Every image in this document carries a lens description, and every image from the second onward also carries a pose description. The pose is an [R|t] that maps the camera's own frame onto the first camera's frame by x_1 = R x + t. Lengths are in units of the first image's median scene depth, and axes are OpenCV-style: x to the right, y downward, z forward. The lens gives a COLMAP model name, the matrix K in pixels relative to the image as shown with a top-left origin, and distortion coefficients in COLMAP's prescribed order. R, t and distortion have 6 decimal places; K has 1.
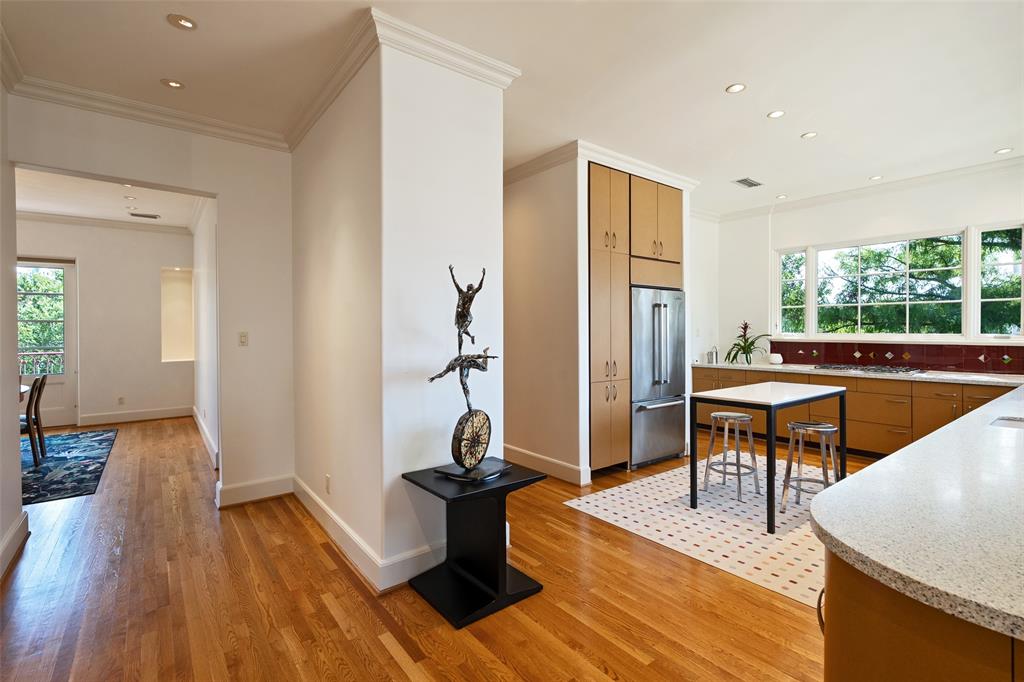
lens RADIAL K [[478.4, 0, 512.8], [0, 478.4, 335.4], [0, 0, 1]] dist [0.002042, 0.000274]
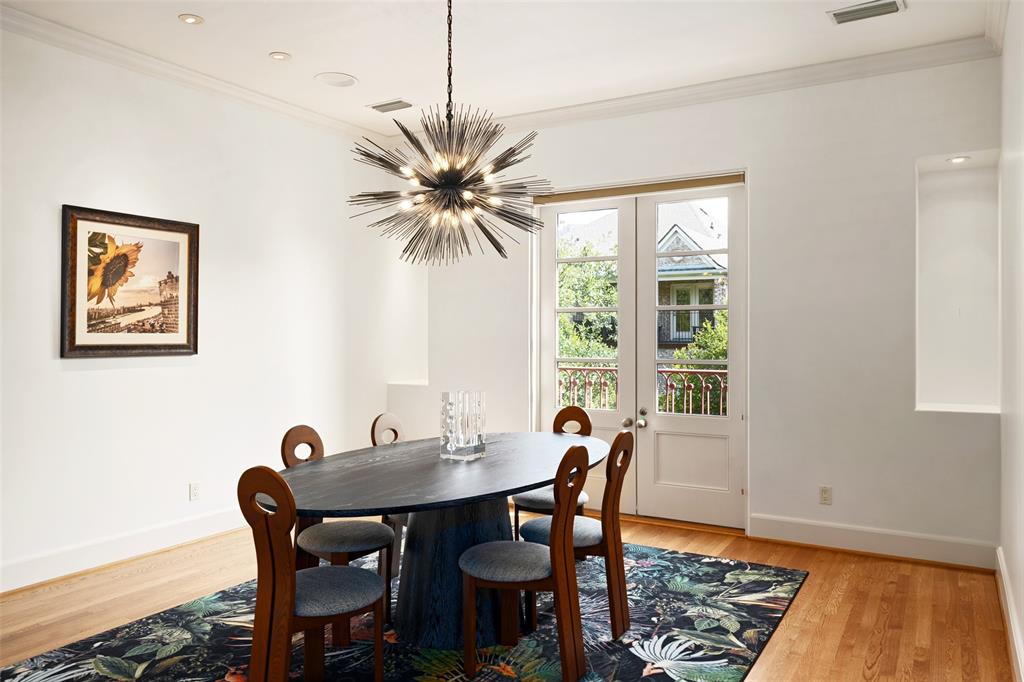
lens RADIAL K [[752.3, 0, 510.5], [0, 752.3, 317.2], [0, 0, 1]] dist [0.002425, 0.003428]
pose [[0.372664, -0.001921, -0.927964, -0.299692], [-0.015852, 0.999839, -0.008436, -0.008484], [0.927831, 0.017854, 0.372574, 0.479905]]
